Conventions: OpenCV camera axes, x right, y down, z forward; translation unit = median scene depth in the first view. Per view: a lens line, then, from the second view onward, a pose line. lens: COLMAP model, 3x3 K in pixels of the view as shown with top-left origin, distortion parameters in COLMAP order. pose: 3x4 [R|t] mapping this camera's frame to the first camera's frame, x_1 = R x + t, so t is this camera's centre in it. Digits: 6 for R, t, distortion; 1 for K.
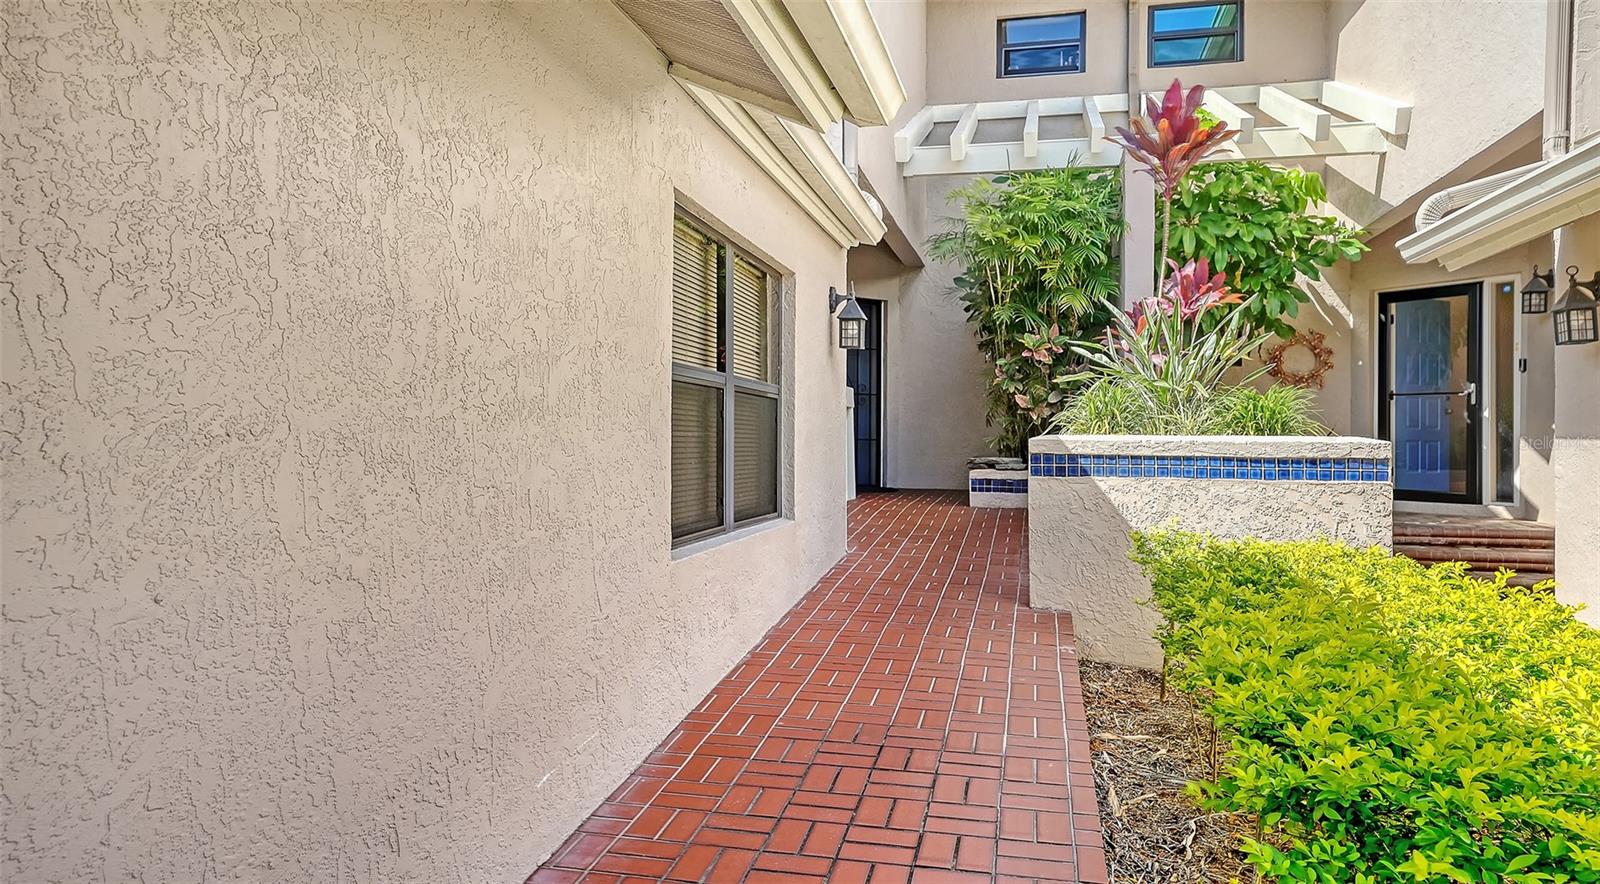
lens RADIAL K [[1114.0, 0, 804.8], [0, 1114.0, 451.8], [0, 0, 1]] dist [0.028162, 0.008505]
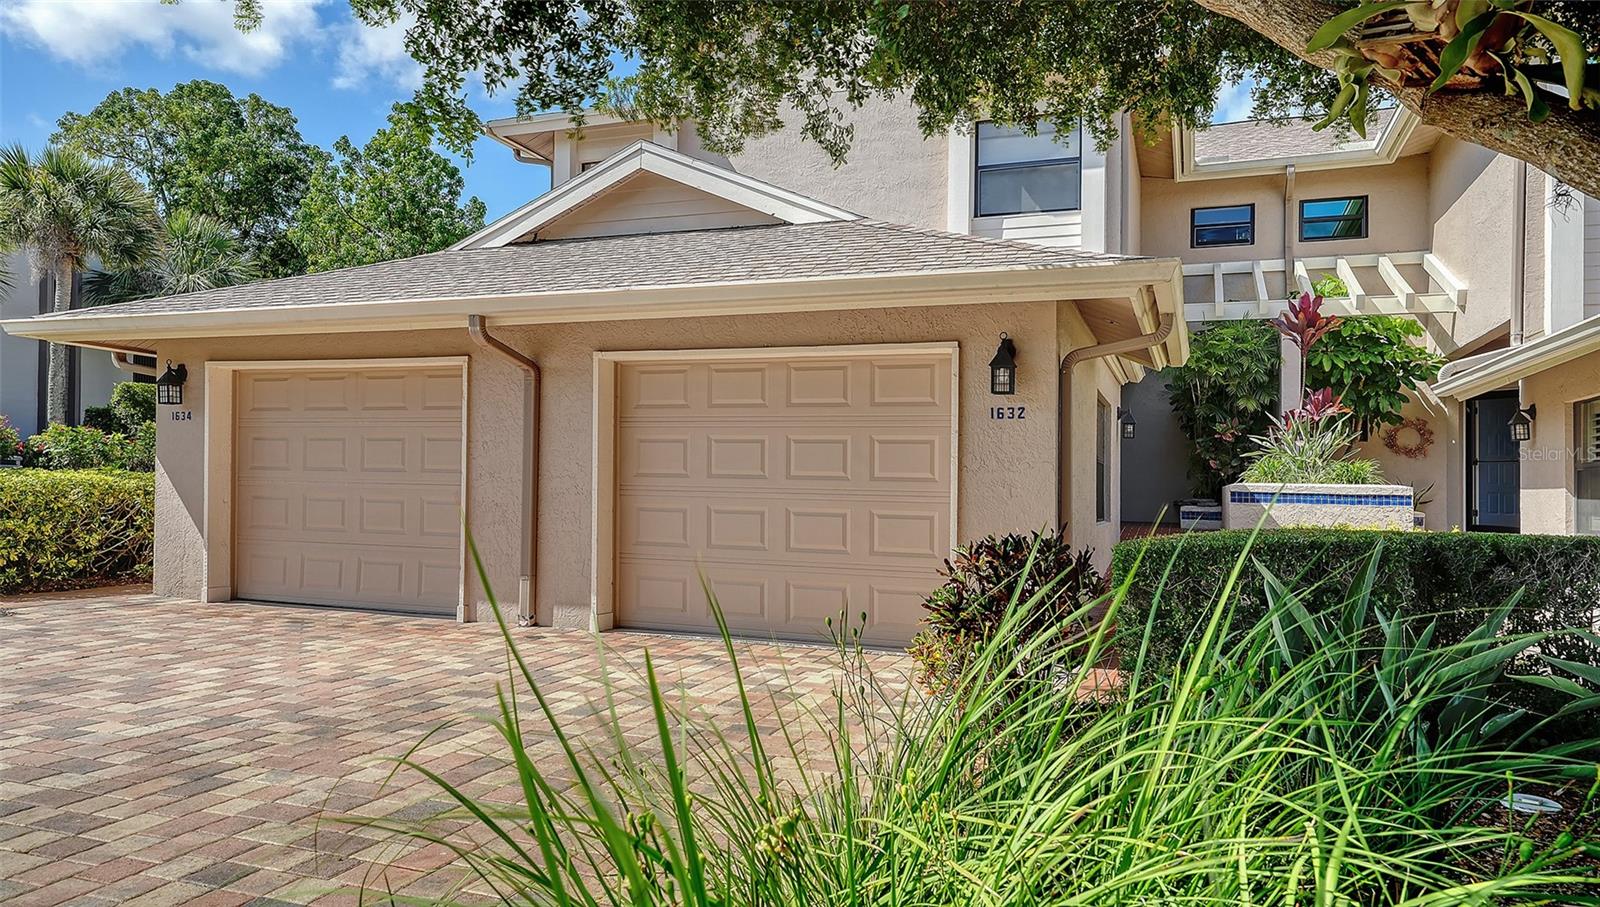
lens RADIAL K [[1017.9, 0, 799.1], [0, 1017.9, 465.5], [0, 0, 1]] dist [0.043128, -0.000607]
pose [[0.986209, 0.008181, -0.165305, -0.166968], [-0.014435, 0.999223, -0.036662, 0.021070], [0.164877, 0.038542, 0.985561, -0.620054]]
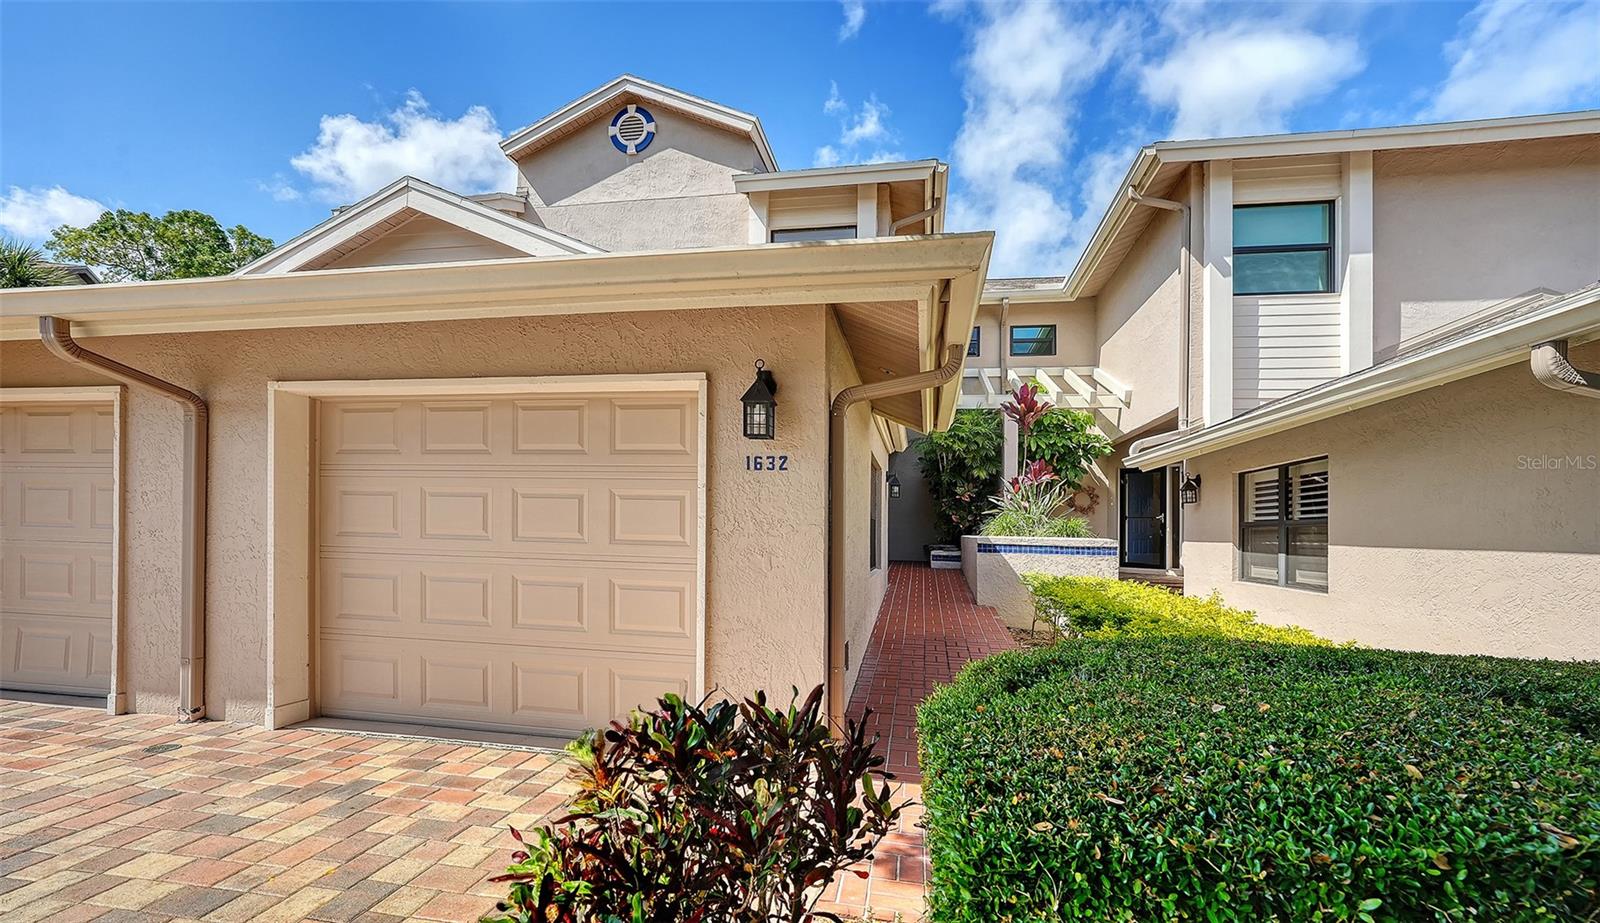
lens RADIAL K [[674.3, 0, 802.0], [0, 674.3, 520.0], [0, 0, 1]] dist [-0.000042, 0.000000]
pose [[0.999691, 0.014411, 0.020277, -0.131459], [-0.013774, 0.999419, -0.031179, 0.001014], [-0.020714, 0.030890, 0.999308, -0.296313]]
